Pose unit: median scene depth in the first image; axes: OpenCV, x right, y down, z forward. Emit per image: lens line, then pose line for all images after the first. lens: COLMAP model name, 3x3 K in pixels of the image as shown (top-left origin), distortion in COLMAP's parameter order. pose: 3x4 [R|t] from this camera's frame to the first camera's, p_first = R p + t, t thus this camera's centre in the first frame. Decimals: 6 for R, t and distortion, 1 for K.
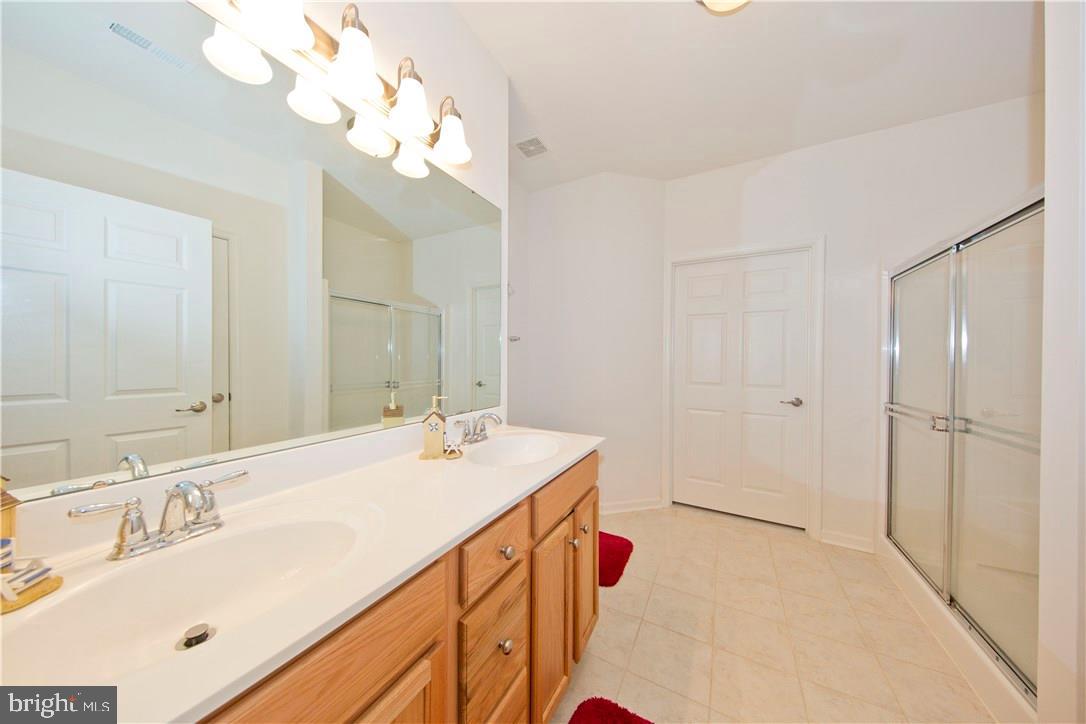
lens RADIAL K [[338.4, 0, 537.0], [0, 338.4, 359.5], [0, 0, 1]] dist [0.000398, -0.000046]
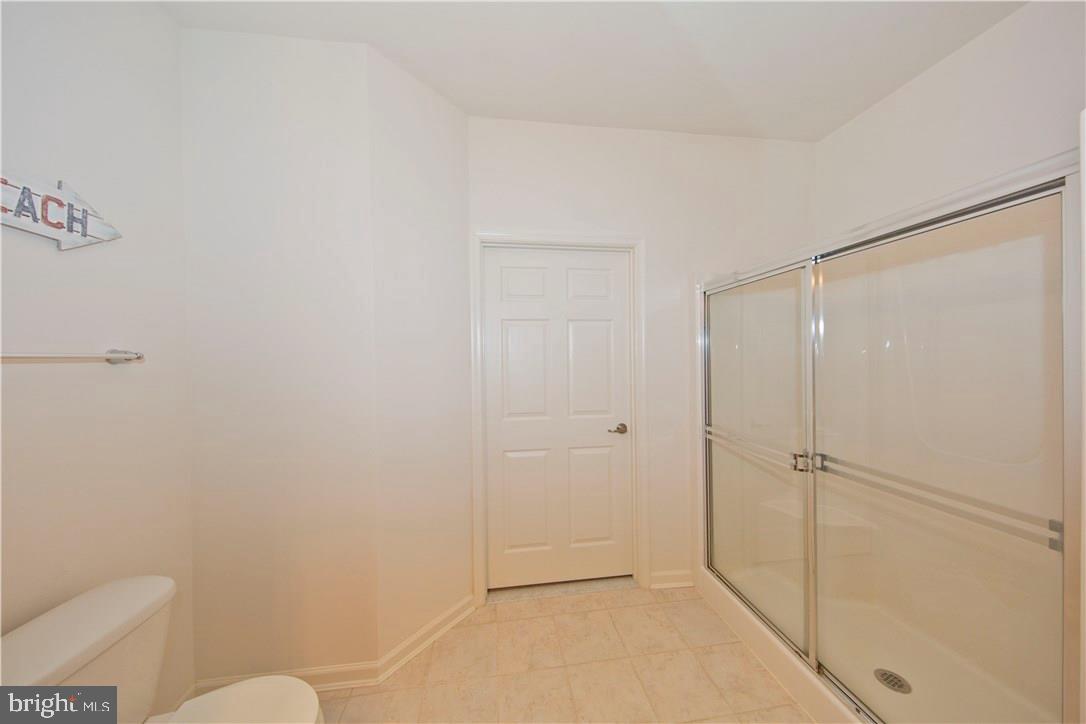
lens RADIAL K [[338.4, 0, 537.0], [0, 338.4, 359.5], [0, 0, 1]] dist [0.000398, -0.000046]
pose [[0.794426, -0.017368, 0.607113, 0.098278], [0.017979, 0.999825, 0.005076, -0.067645], [-0.607095, 0.006883, 0.794600, 0.540320]]
